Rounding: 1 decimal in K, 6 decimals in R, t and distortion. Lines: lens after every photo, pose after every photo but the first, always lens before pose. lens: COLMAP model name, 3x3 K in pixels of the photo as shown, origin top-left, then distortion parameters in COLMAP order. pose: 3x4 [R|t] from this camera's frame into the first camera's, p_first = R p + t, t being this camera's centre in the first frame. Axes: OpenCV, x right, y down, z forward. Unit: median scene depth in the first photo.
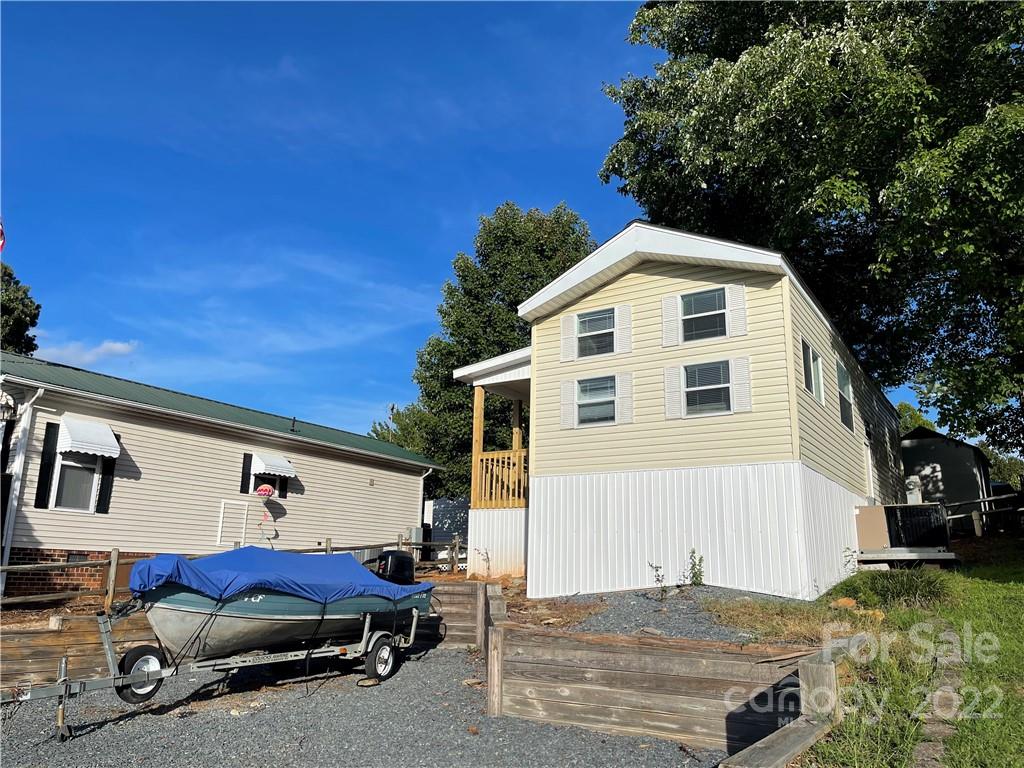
lens RADIAL K [[782.9, 0, 512.0], [0, 782.9, 384.0], [0, 0, 1]] dist [0.001736, 0.000425]
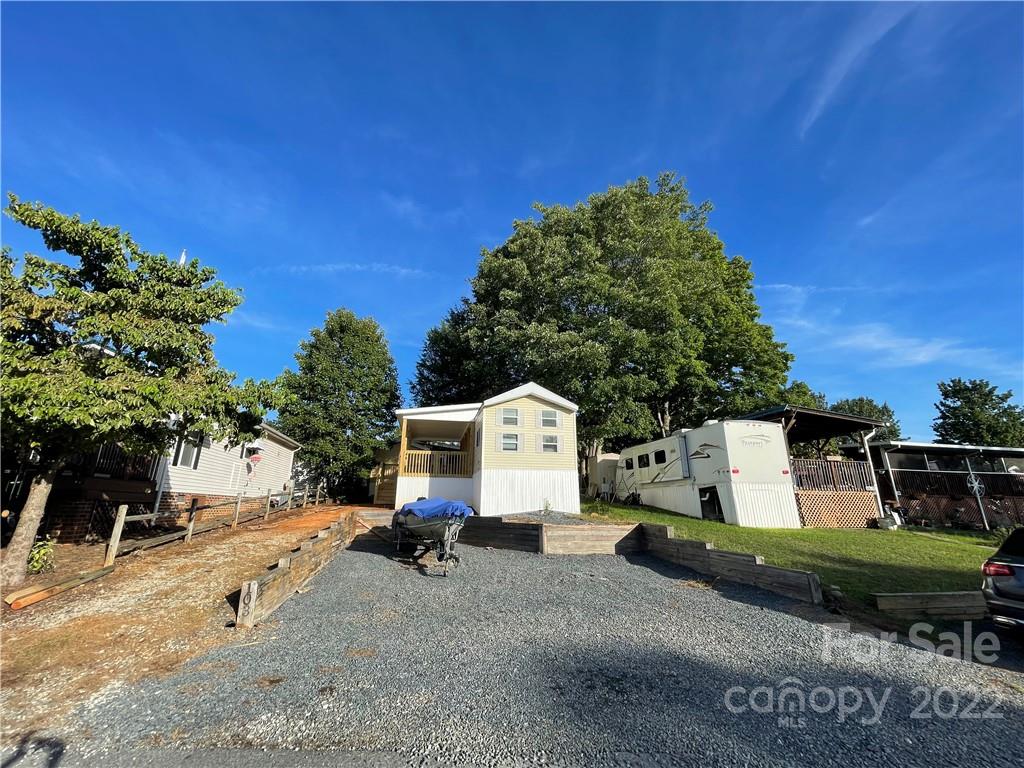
lens RADIAL K [[413.6, 0, 510.2], [0, 413.6, 386.5], [0, 0, 1]] dist [-0.002840, 0.000999]
pose [[0.707337, 0.183686, 0.682593, -0.943524], [-0.160959, 0.982133, -0.097499, -0.031221], [-0.688307, -0.040905, 0.724265, -0.040404]]
